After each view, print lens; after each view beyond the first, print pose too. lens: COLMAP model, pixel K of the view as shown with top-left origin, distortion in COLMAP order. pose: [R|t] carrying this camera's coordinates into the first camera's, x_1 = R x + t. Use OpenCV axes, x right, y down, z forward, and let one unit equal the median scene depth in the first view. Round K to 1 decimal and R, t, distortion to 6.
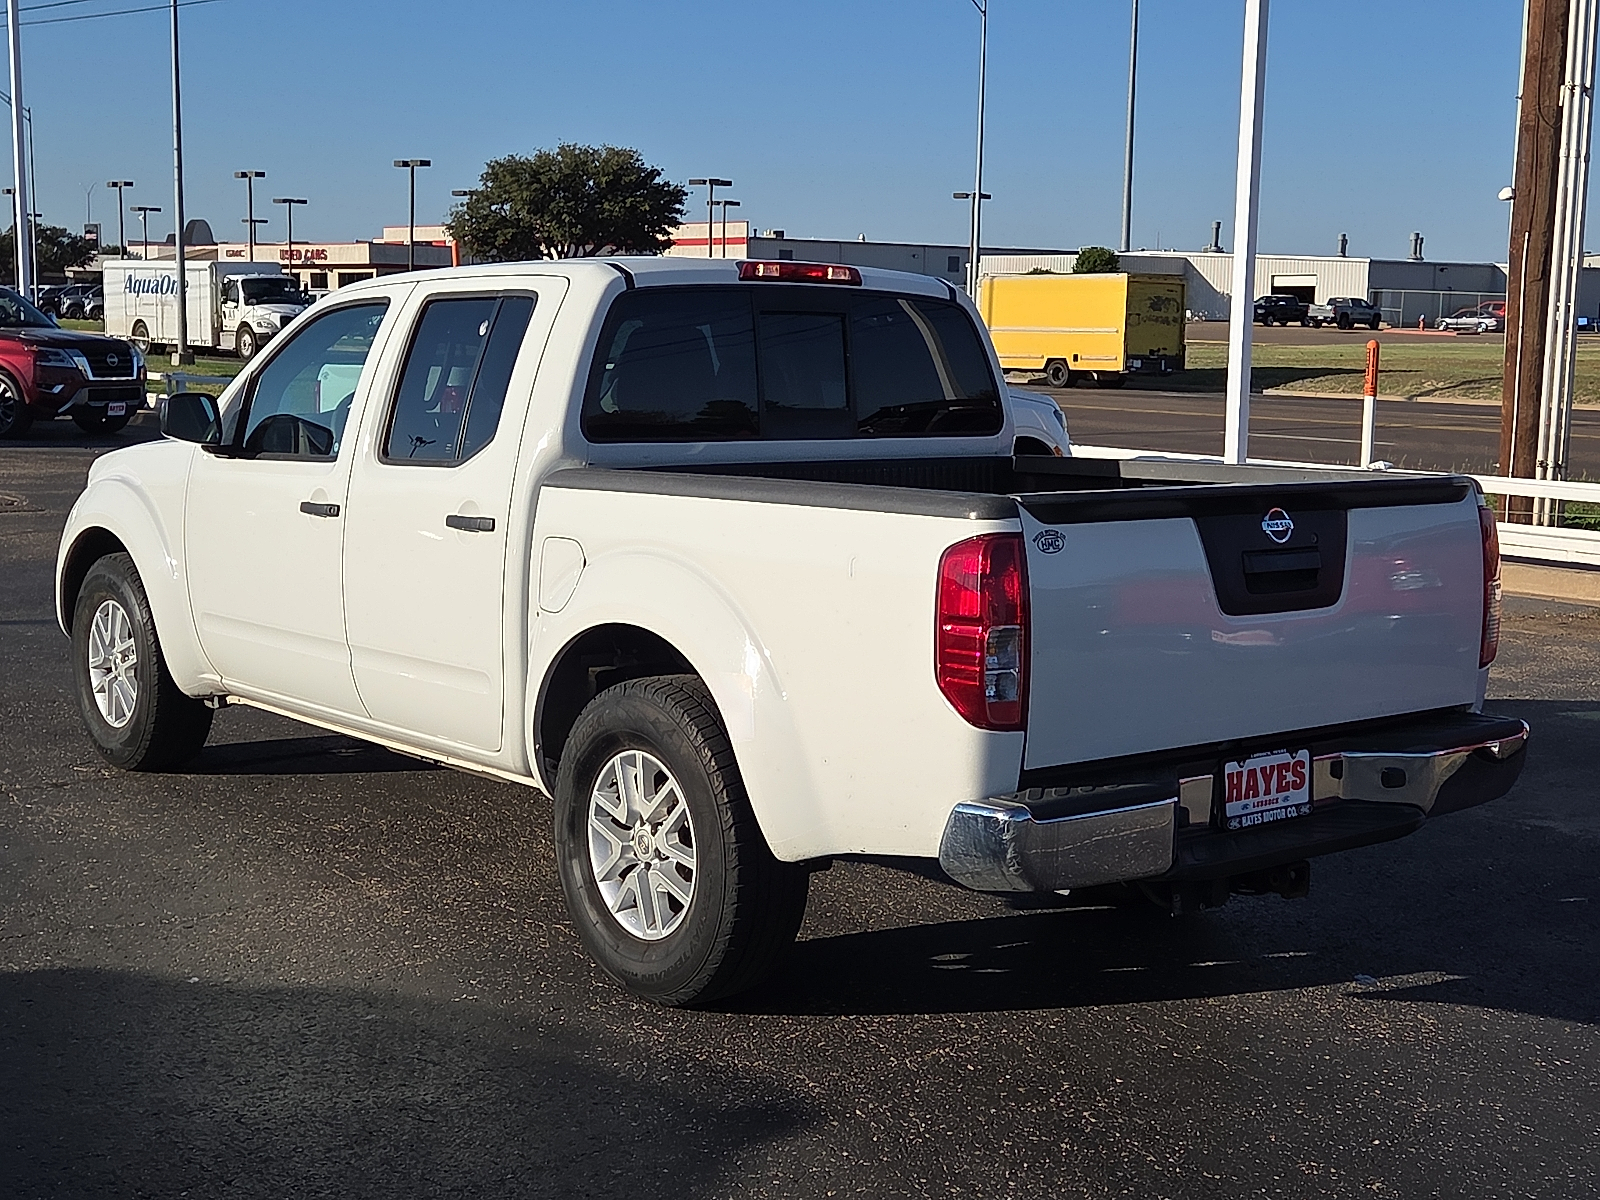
lens RADIAL K [[2047.3, 0, 800.0], [0, 2047.3, 600.0], [0, 0, 1]] dist [0.076611, 0.020373]
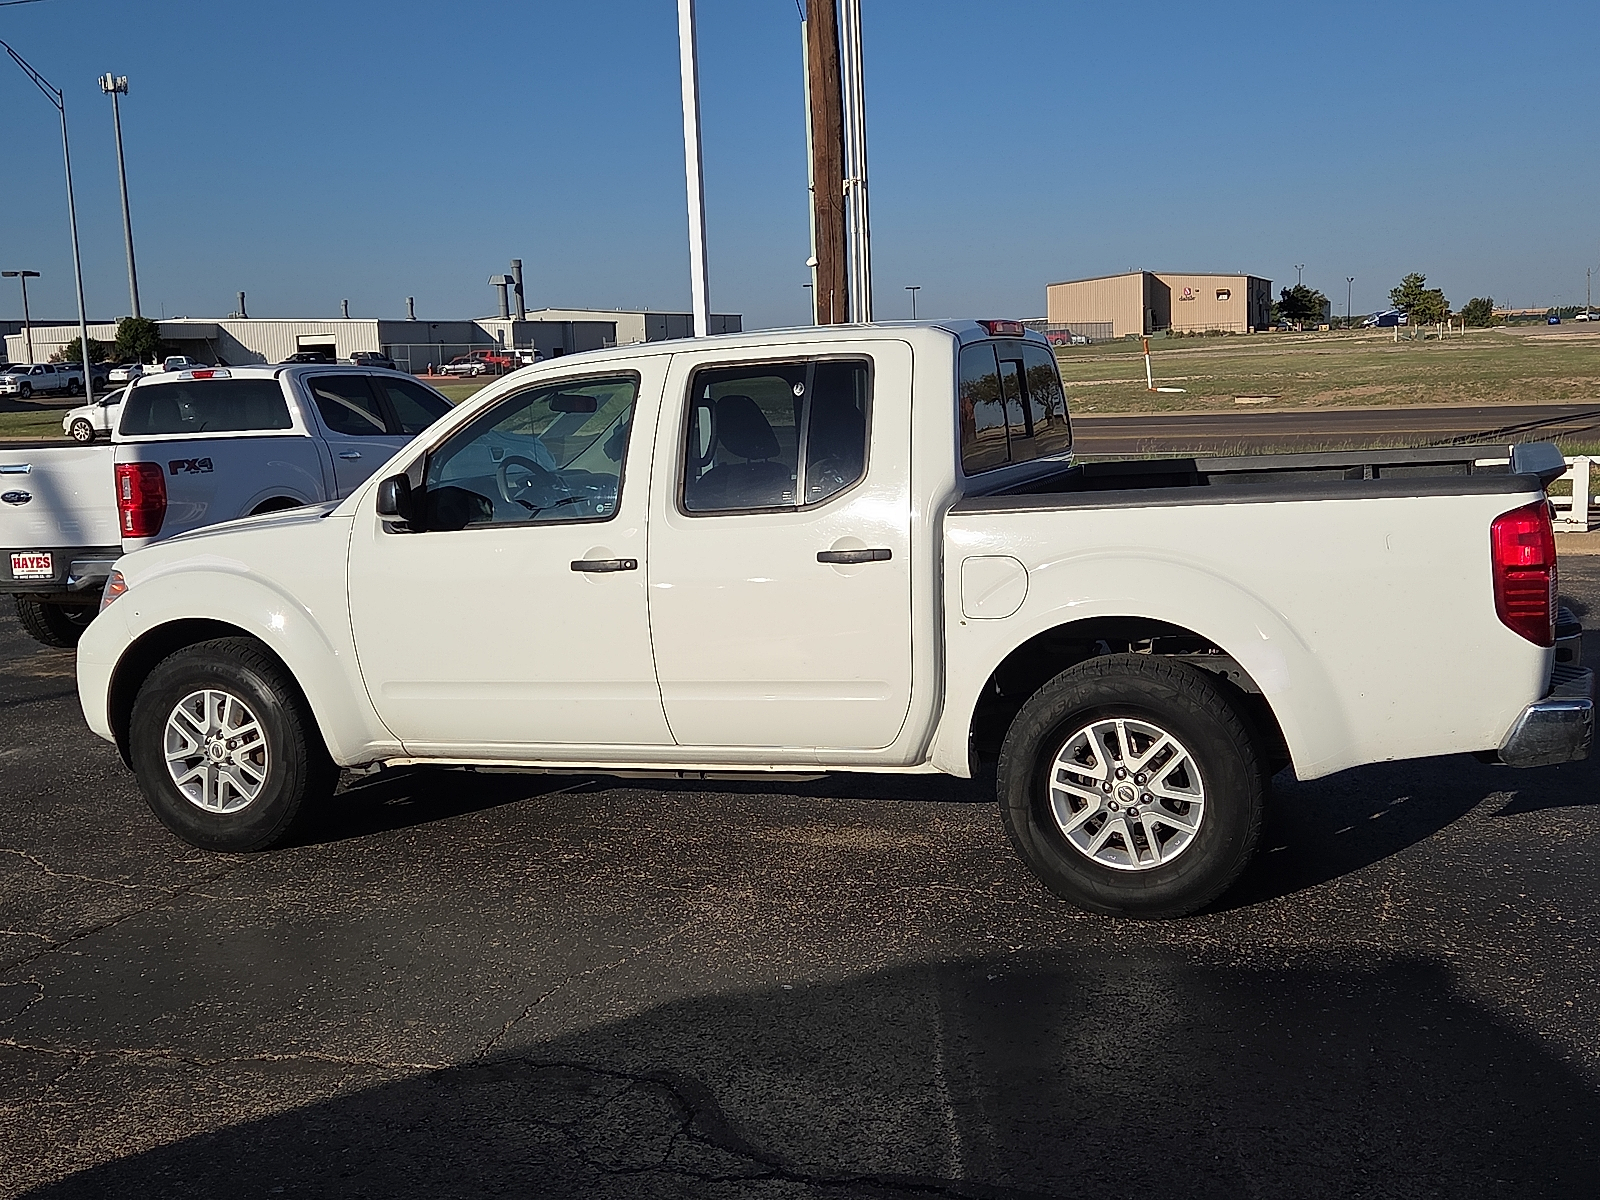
lens RADIAL K [[1688.2, 0, 800.0], [0, 1688.2, 600.0], [0, 0, 1]] dist [0.078555, -0.012483]
pose [[0.875205, -0.121867, 0.468149, -0.667924], [0.122329, 0.992050, 0.029554, -0.046885], [-0.468029, 0.031402, 0.883155, 0.180125]]
